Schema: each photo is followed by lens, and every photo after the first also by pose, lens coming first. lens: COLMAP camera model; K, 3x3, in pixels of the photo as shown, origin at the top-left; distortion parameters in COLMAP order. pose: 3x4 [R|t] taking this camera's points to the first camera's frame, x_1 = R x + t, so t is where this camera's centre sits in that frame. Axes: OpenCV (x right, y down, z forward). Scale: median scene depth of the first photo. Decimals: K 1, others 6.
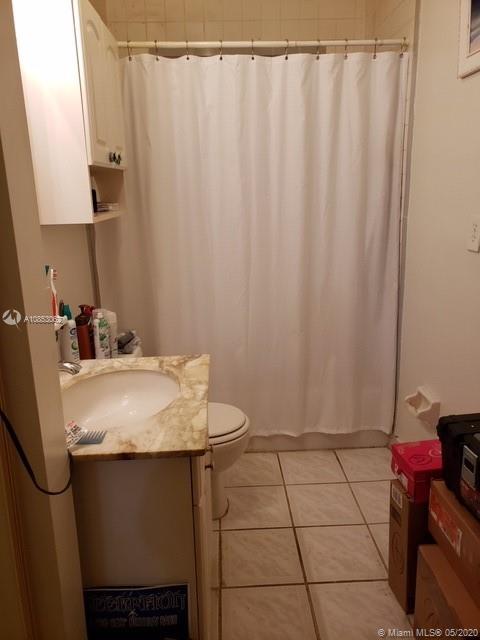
lens RADIAL K [[491.4, 0, 240.0], [0, 491.4, 320.0], [0, 0, 1]] dist [0.045329, -0.109150]
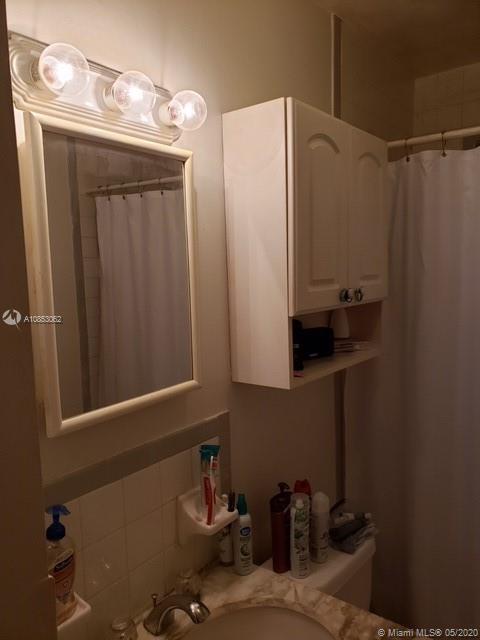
lens RADIAL K [[491.4, 0, 240.0], [0, 491.4, 320.0], [0, 0, 1]] dist [0.045329, -0.109150]
pose [[0.768256, 0.060284, -0.637298, 0.105697], [-0.148072, 0.985291, -0.085297, -0.206084], [0.622783, 0.159896, 0.765882, 0.327321]]
